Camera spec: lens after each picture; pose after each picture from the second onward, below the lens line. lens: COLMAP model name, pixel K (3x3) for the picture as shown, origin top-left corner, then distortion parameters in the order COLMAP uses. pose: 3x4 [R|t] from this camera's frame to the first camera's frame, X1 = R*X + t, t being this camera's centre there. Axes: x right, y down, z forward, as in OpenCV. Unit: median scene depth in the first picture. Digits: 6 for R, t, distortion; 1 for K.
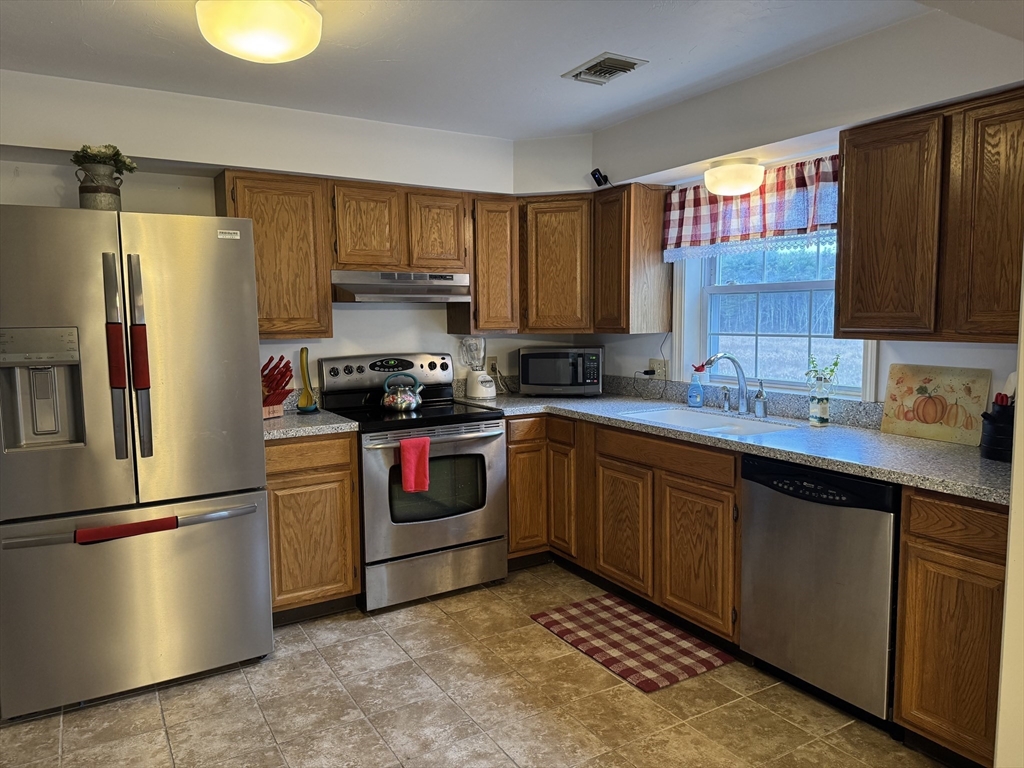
lens RADIAL K [[715.3, 0, 507.8], [0, 715.3, 386.6], [0, 0, 1]] dist [0.077916, -0.085671]
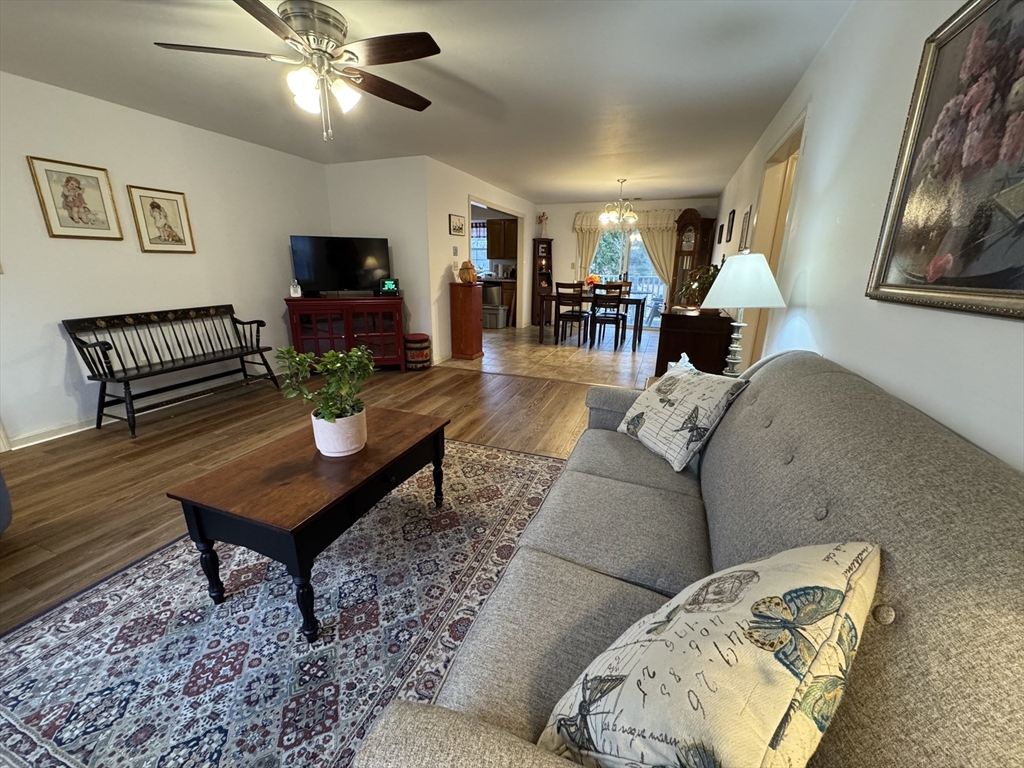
lens RADIAL K [[406.7, 0, 510.9], [0, 406.7, 382.3], [0, 0, 1]] dist [-0.000323, -0.000131]
pose [[0.782631, -0.156732, 0.602431, -1.173286], [0.043177, 0.979121, 0.198641, 0.201658], [-0.620986, -0.129451, 0.773058, -1.341697]]
